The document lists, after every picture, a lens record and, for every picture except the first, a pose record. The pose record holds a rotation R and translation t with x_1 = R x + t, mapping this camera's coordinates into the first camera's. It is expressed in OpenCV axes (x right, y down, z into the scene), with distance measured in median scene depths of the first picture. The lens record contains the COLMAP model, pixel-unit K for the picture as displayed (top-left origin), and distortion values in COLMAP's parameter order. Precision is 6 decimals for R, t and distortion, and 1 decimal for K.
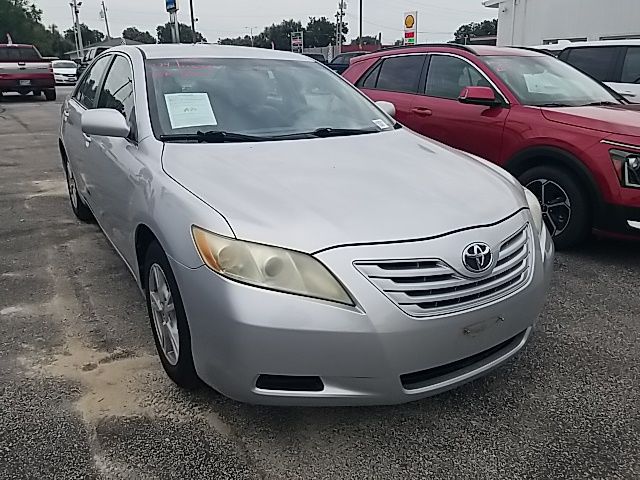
lens RADIAL K [[499.1, 0, 304.3], [0, 499.1, 225.7], [0, 0, 1]] dist [0.029310, -0.046648]
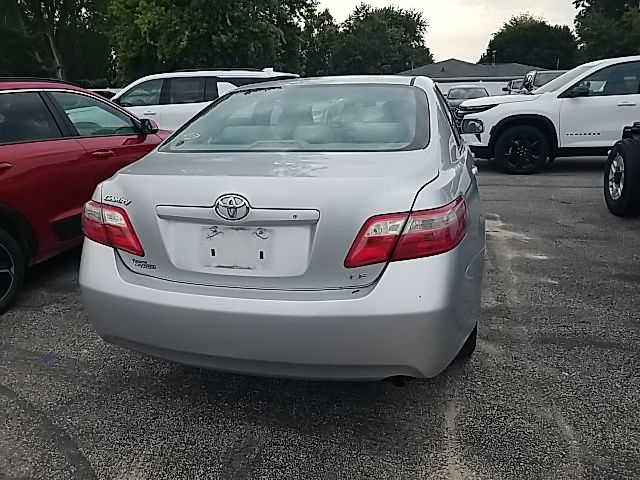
lens RADIAL K [[499.1, 0, 316.0], [0, 499.1, 234.9], [0, 0, 1]] dist [0.029310, -0.046648]
pose [[-0.690618, -0.192187, 0.697217, -1.027772], [0.235862, 0.851485, 0.468341, -0.651004], [-0.683679, 0.487891, -0.542721, 1.988380]]
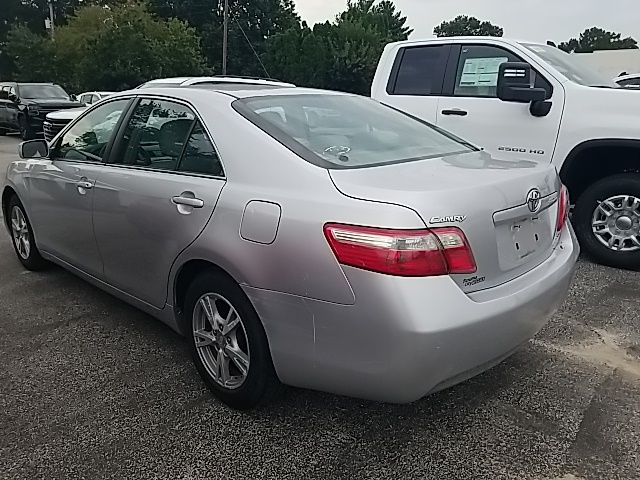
lens RADIAL K [[499.1, 0, 322.1], [0, 499.1, 227.6], [0, 0, 1]] dist [0.029310, -0.046648]
pose [[-0.969779, 0.040545, -0.240594, -0.151215], [-0.092337, 0.851762, 0.515728, -0.717645], [0.225839, 0.522358, -0.822277, 2.222554]]
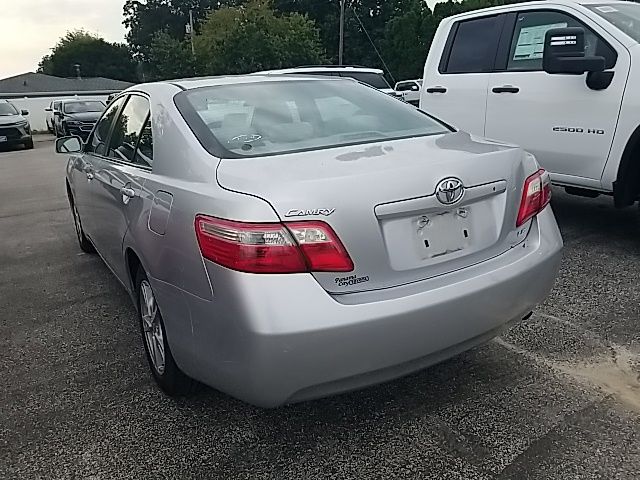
lens RADIAL K [[499.1, 0, 309.6], [0, 499.1, 224.3], [0, 0, 1]] dist [0.029310, -0.046648]
pose [[-0.999071, 0.028847, 0.032015, -0.434003], [0.041541, 0.842316, 0.537381, -0.712727], [-0.011465, 0.538211, -0.842732, 2.224168]]
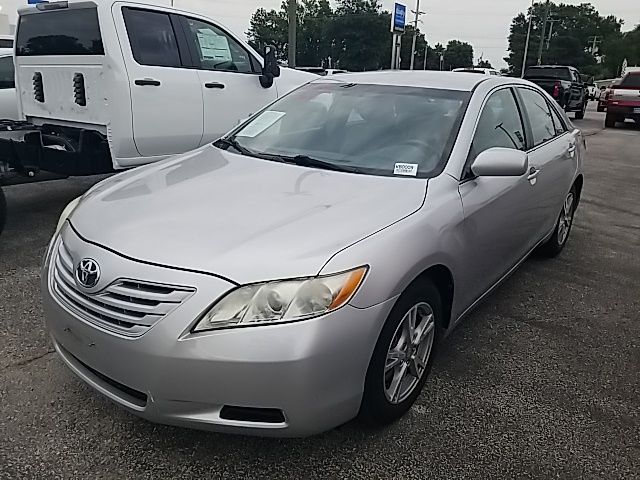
lens RADIAL K [[499.1, 0, 326.9], [0, 499.1, 233.2], [0, 0, 1]] dist [0.029310, -0.046648]
pose [[0.373624, 0.285115, -0.882674, 0.799794], [-0.315371, 0.933946, 0.168185, -0.193573], [0.872322, 0.215532, 0.438862, 0.537041]]
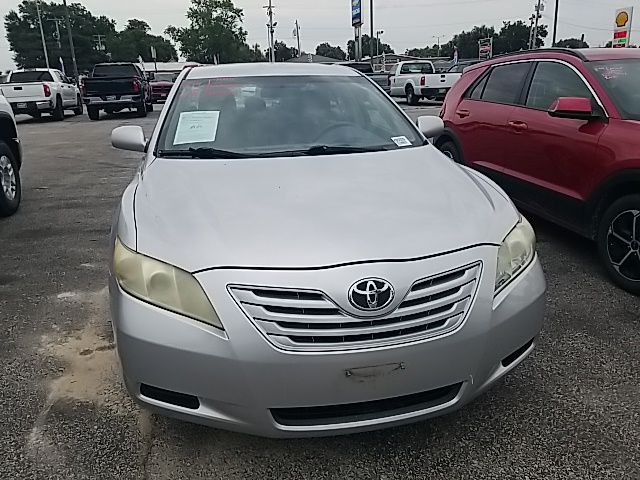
lens RADIAL K [[499.1, 0, 306.6], [0, 499.1, 233.5], [0, 0, 1]] dist [0.029310, -0.046648]
pose [[0.940200, 0.072789, -0.332755, 0.296323], [-0.074696, 0.997181, 0.007075, -0.024743], [0.332332, 0.018203, 0.942987, 0.061837]]
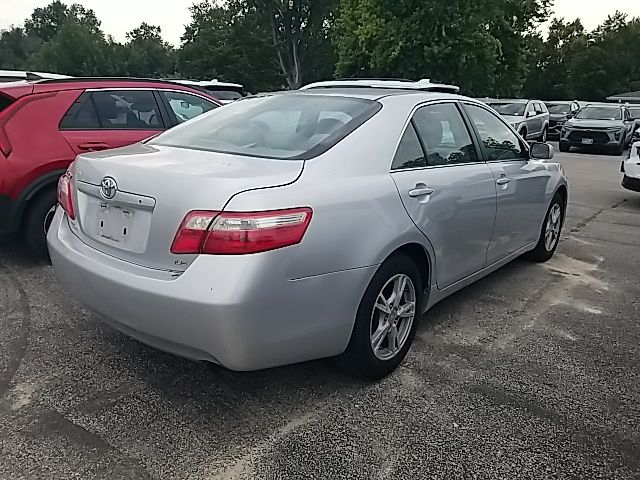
lens RADIAL K [[501.3, 0, 318.8], [0, 501.3, 226.4], [0, 0, 1]] dist [0.009434, -0.017103]
pose [[-0.329021, -0.249878, 0.910662, -1.299498], [0.254301, 0.905284, 0.340281, -0.551852], [-0.909437, 0.343542, -0.234313, 1.652482]]
